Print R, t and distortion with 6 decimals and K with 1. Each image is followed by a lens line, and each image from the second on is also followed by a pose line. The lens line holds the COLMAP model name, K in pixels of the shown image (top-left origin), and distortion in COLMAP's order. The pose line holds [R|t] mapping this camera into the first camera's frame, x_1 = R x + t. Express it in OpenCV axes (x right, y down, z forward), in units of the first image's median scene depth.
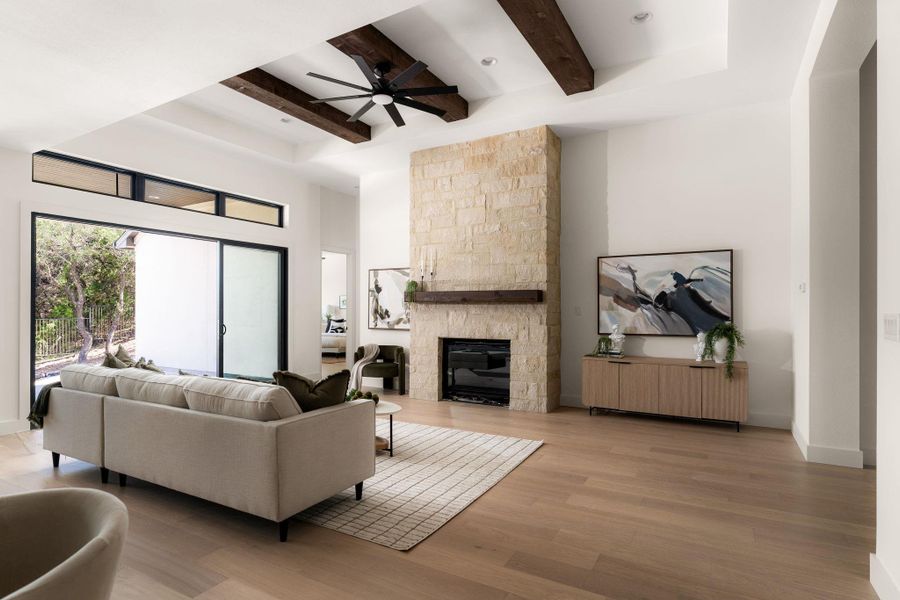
lens RADIAL K [[475.2, 0, 450.1], [0, 475.2, 307.2], [0, 0, 1]] dist [0.000392, 0.000075]
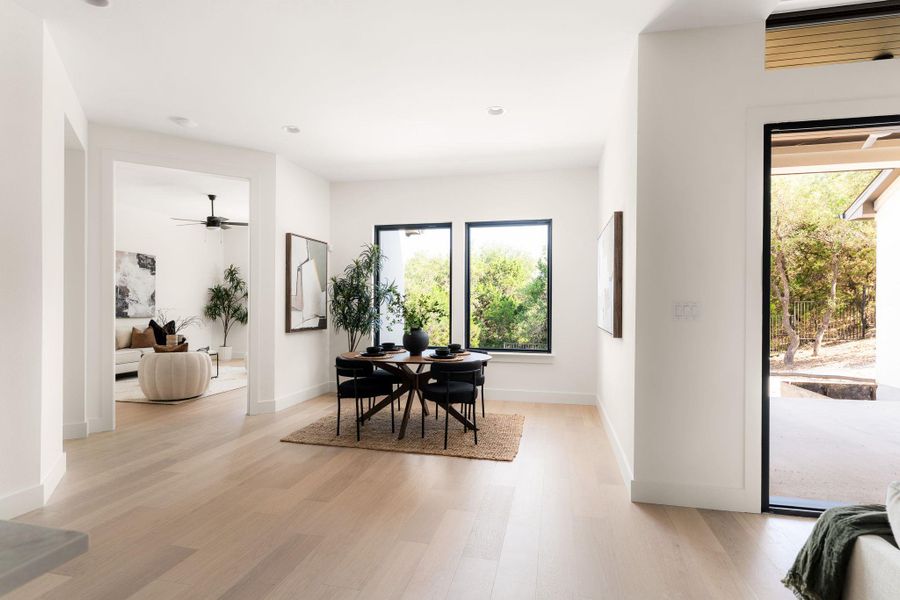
lens RADIAL K [[453.3, 0, 450.6], [0, 453.3, 302.3], [0, 0, 1]] dist [-0.000928, 0.000145]
pose [[0.286552, -0.002142, -0.958062, -0.399815], [-0.002971, 0.999991, -0.003124, 0.010204], [0.958060, 0.003741, 0.286543, 0.416007]]
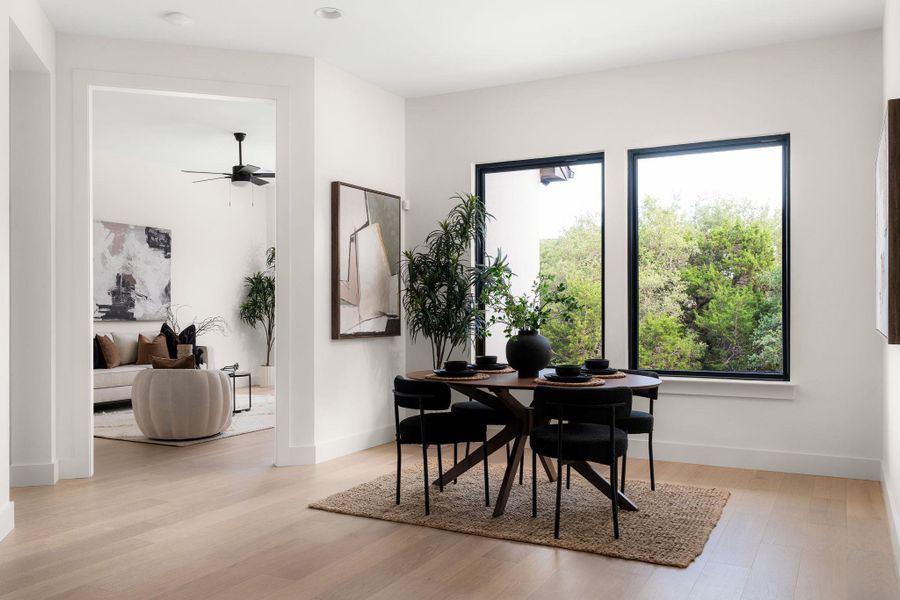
lens RADIAL K [[752.1, 0, 450.0], [0, 752.1, 300.0], [0, 0, 1]] dist [0.006330, -0.001583]
pose [[0.032344, -0.008500, -0.999441, -0.408043], [0.003088, 0.999960, -0.008405, 0.027724], [0.999472, -0.002815, 0.032369, 0.478302]]
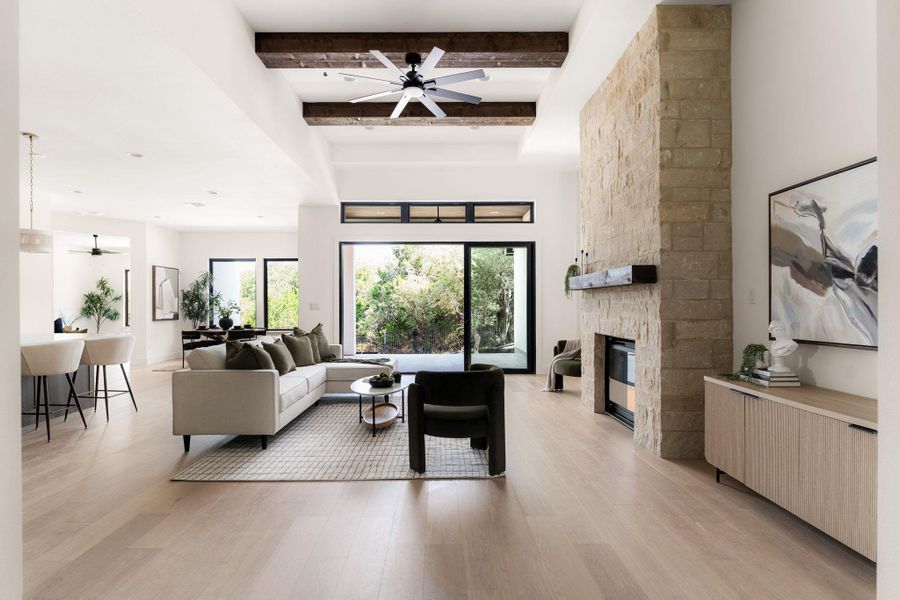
lens RADIAL K [[462.4, 0, 436.9], [0, 462.4, 306.9], [0, 0, 1]] dist [-0.000565, 0.000143]
pose [[0.496347, 0.000908, -0.868124, 0.579730], [0.004965, 0.999980, 0.003885, 0.016710], [0.868110, -0.006239, 0.496332, 0.422058]]
